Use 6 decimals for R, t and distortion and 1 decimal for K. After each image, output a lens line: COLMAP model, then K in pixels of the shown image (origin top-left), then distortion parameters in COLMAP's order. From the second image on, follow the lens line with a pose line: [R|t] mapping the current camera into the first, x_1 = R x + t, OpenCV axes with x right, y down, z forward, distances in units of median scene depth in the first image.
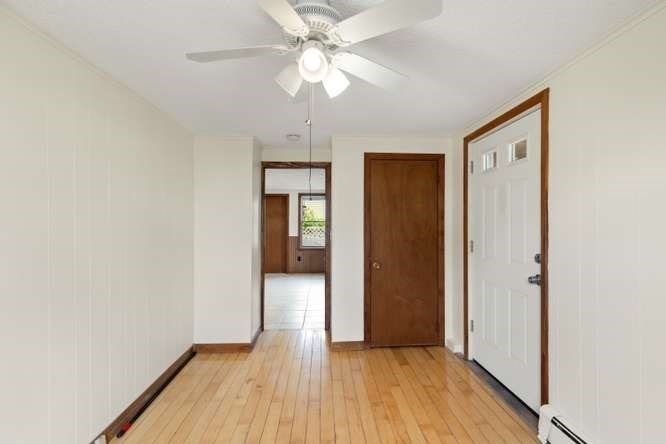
lens RADIAL K [[301.9, 0, 334.7], [0, 301.9, 223.8], [0, 0, 1]] dist [0.016700, -0.005058]
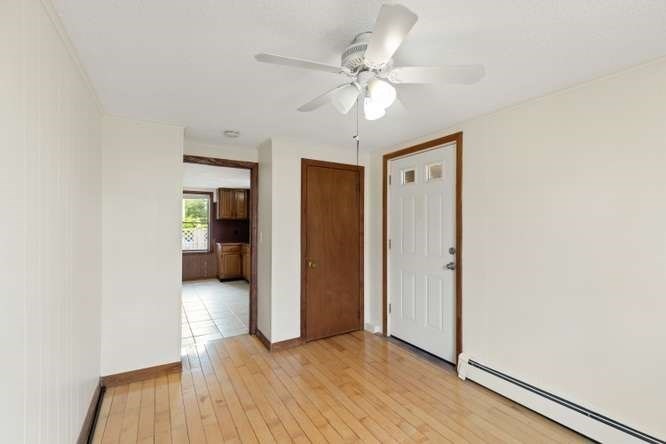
lens RADIAL K [[301.9, 0, 337.9], [0, 301.9, 224.7], [0, 0, 1]] dist [0.016700, -0.005058]
pose [[0.884346, 0.003014, 0.466823, -0.303959], [-0.002832, 0.999995, -0.001091, -0.002847], [-0.466824, -0.000358, 0.884350, 0.008584]]
